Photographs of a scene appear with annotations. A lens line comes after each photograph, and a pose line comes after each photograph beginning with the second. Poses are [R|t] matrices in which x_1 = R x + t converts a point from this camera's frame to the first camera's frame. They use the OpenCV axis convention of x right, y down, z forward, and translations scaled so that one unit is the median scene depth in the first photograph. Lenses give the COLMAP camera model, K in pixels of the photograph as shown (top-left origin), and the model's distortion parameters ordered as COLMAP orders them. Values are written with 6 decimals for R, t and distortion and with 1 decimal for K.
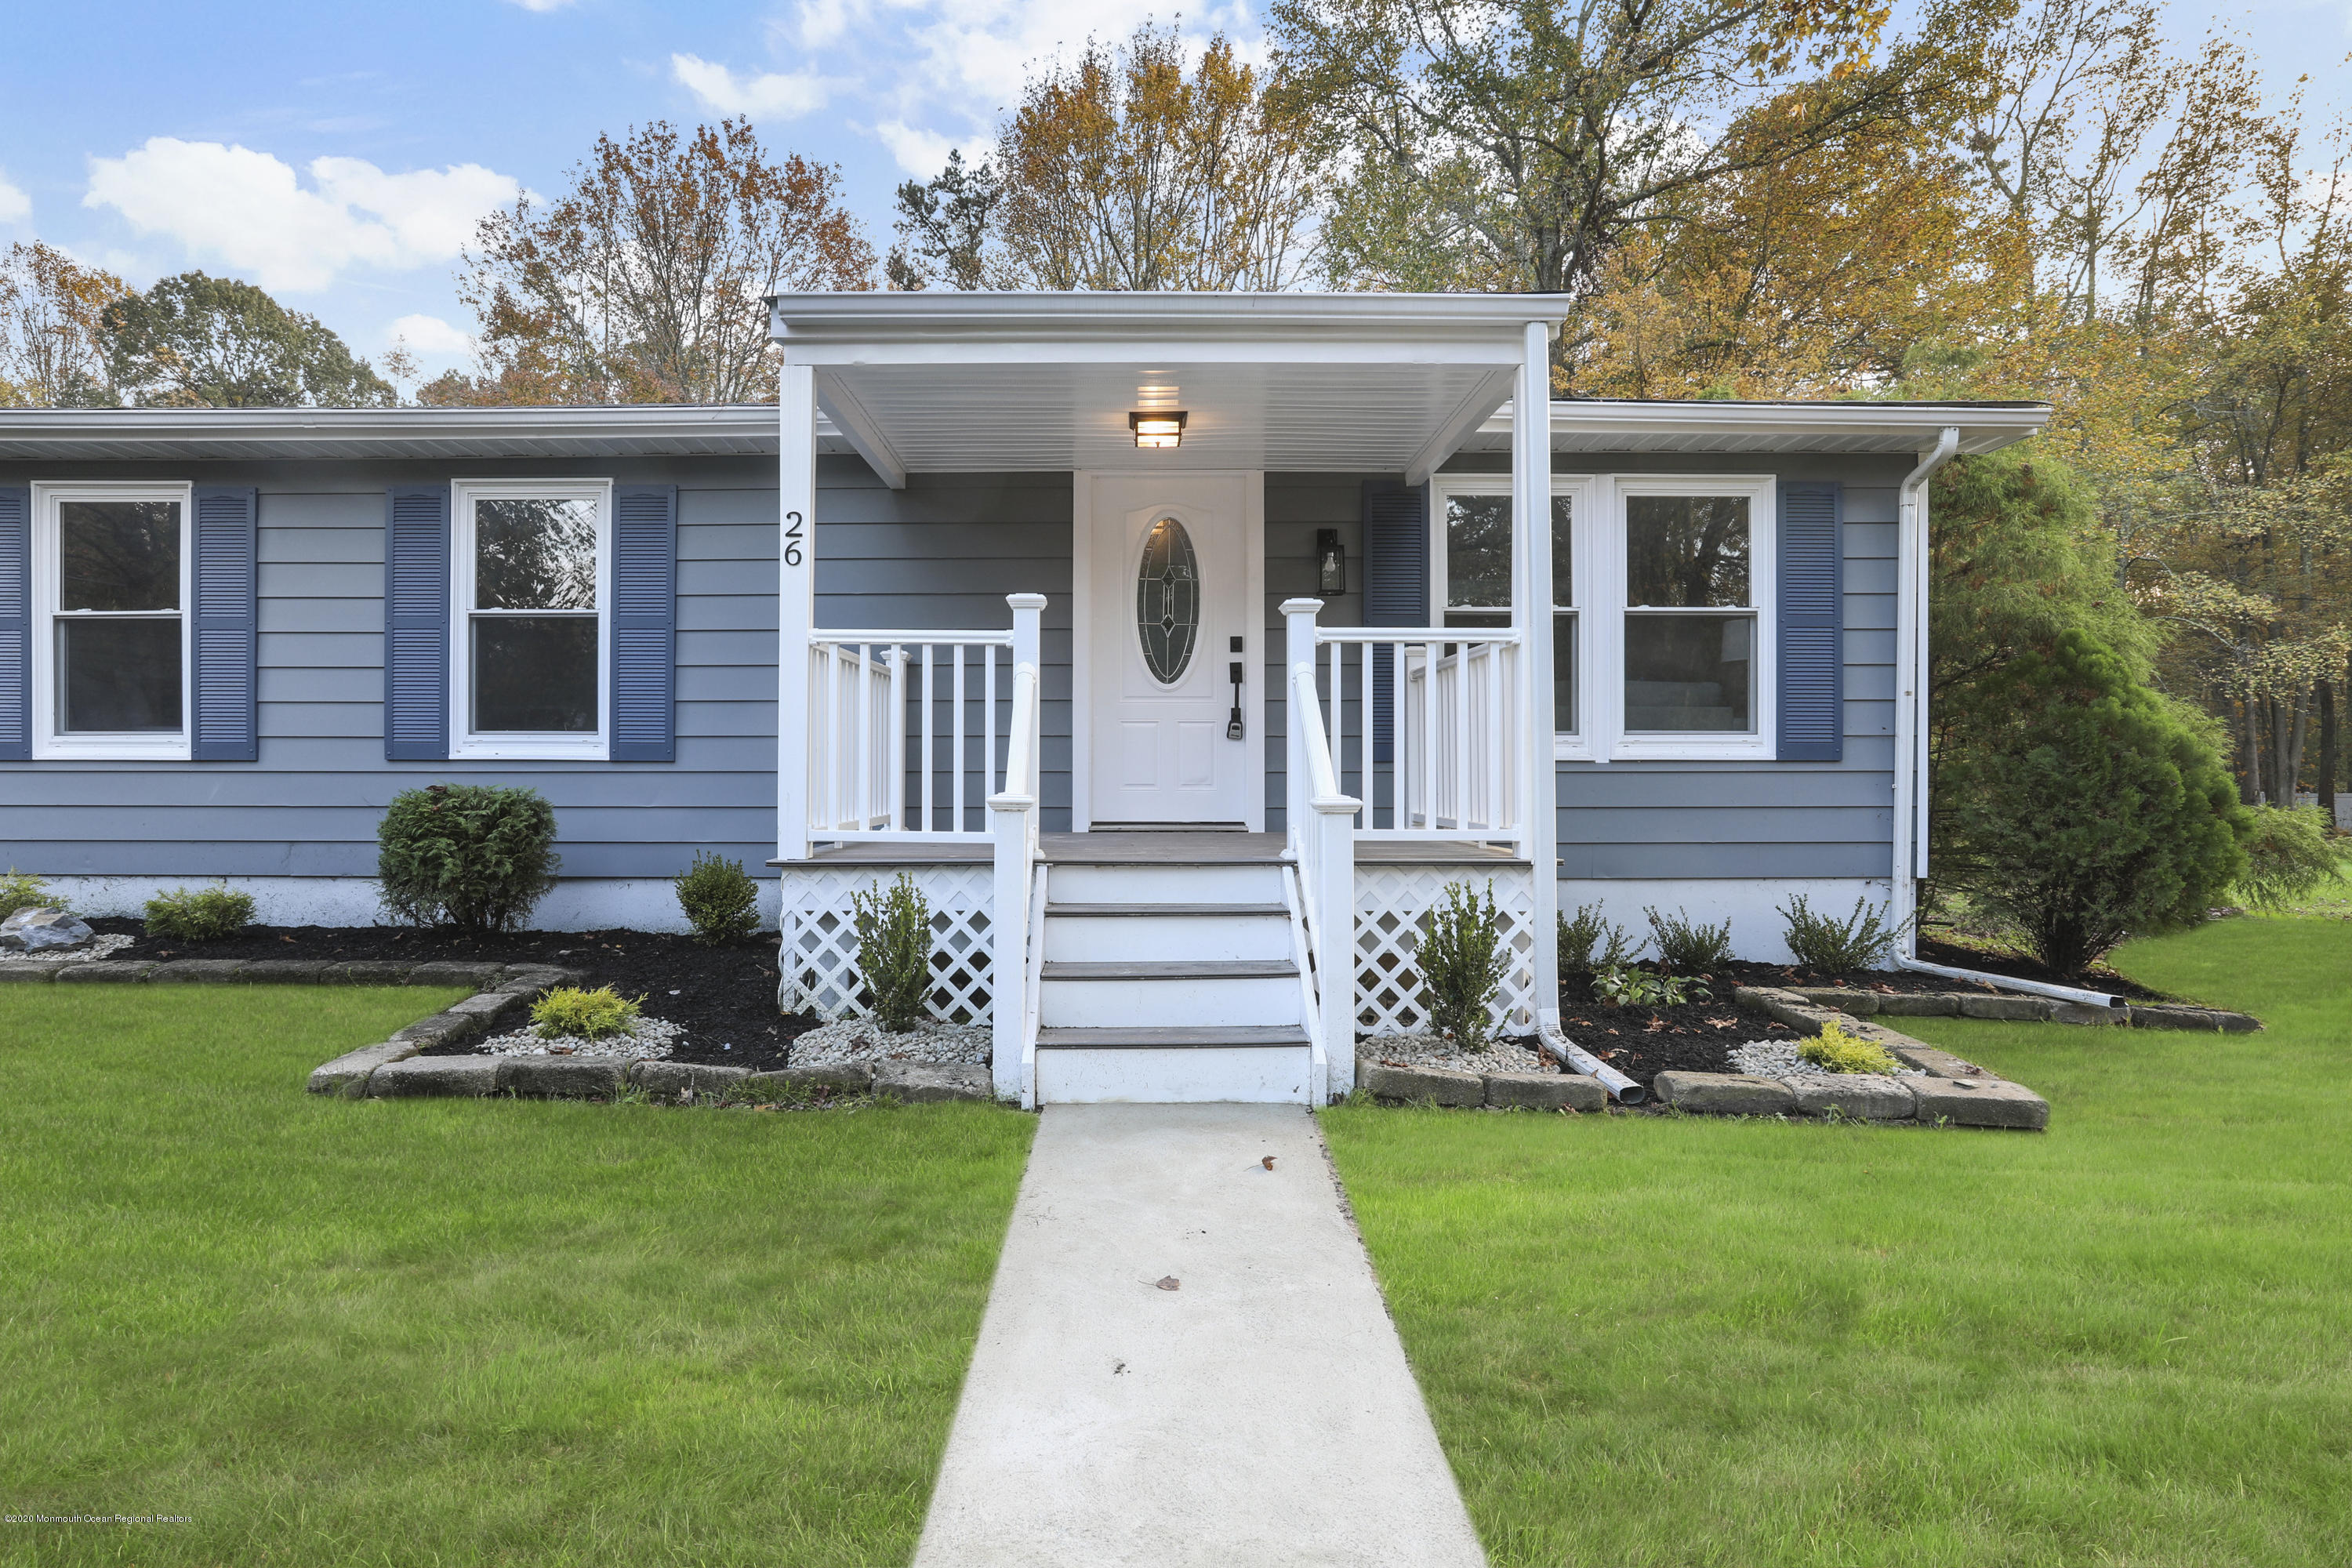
lens RADIAL K [[1378.4, 0, 1176.0], [0, 1378.4, 784.0], [0, 0, 1]] dist [-0.046319, 0.000242]
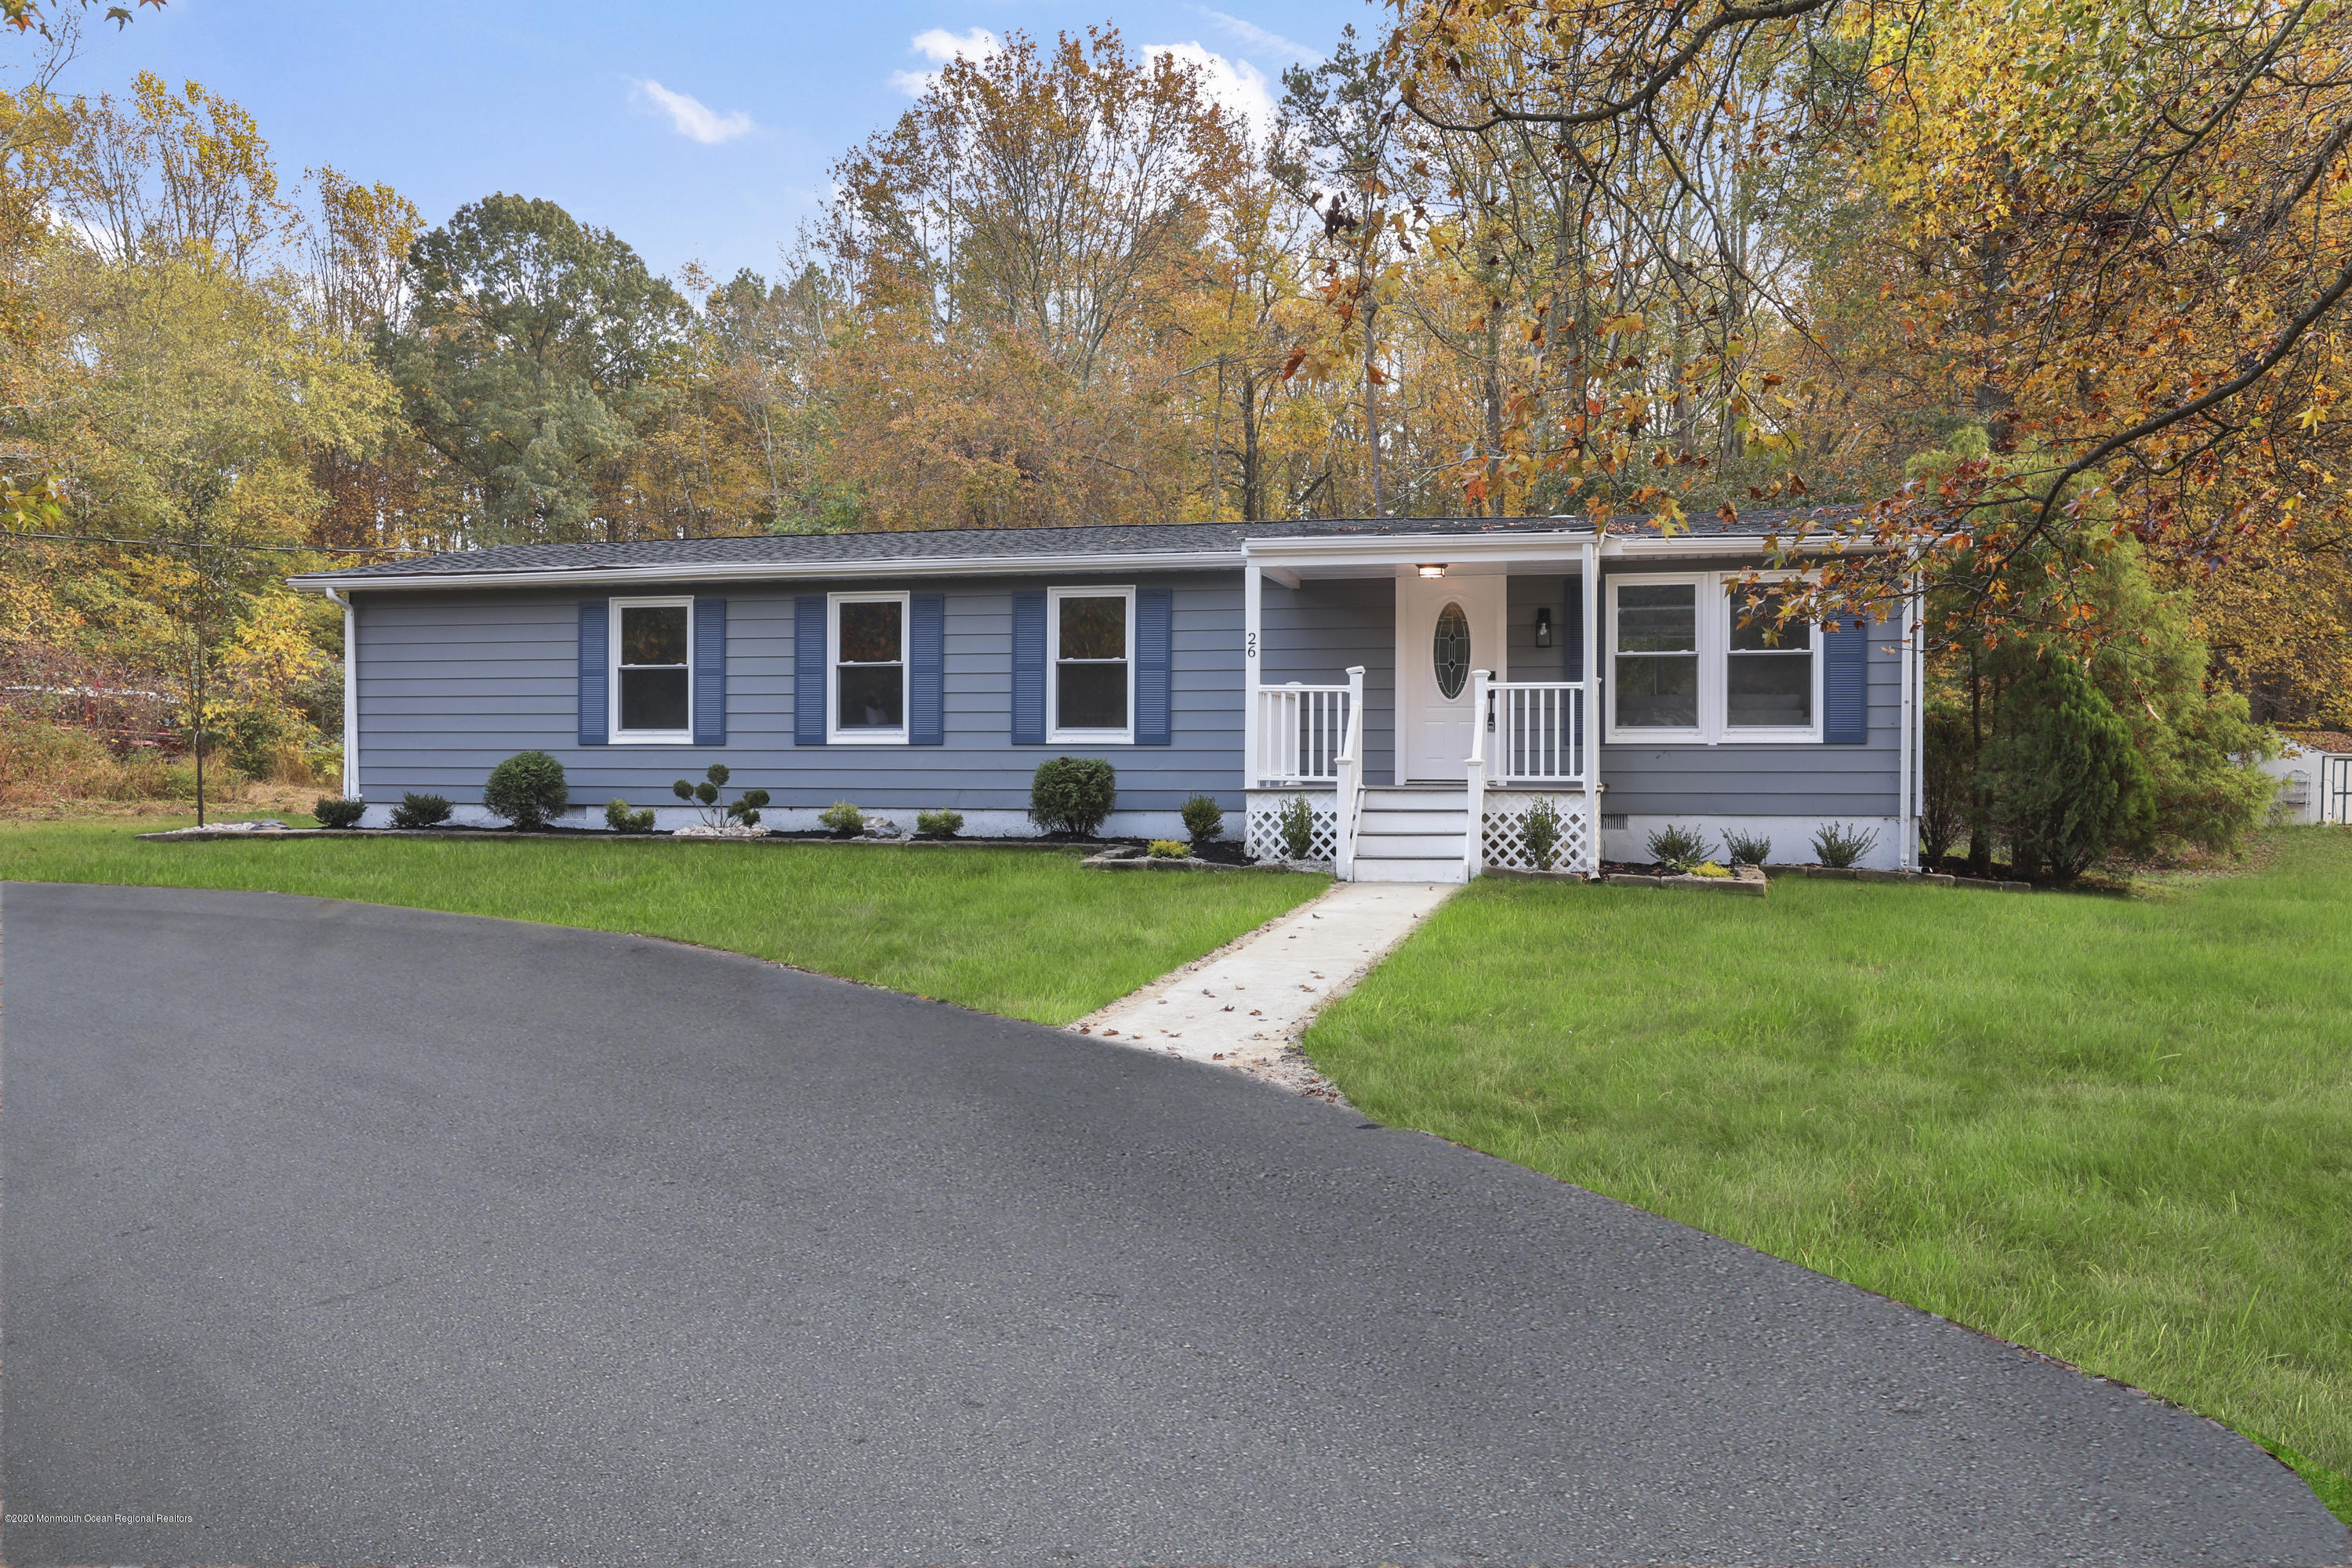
lens RADIAL K [[1802.1, 0, 1176.0], [0, 1802.1, 784.0], [0, 0, 1]] dist [0.042531, 0.006445]
pose [[0.967556, 0.004749, -0.252611, 0.232321], [-0.003531, 0.999980, 0.005275, 0.022108], [0.252631, -0.004212, 0.967554, -1.266569]]
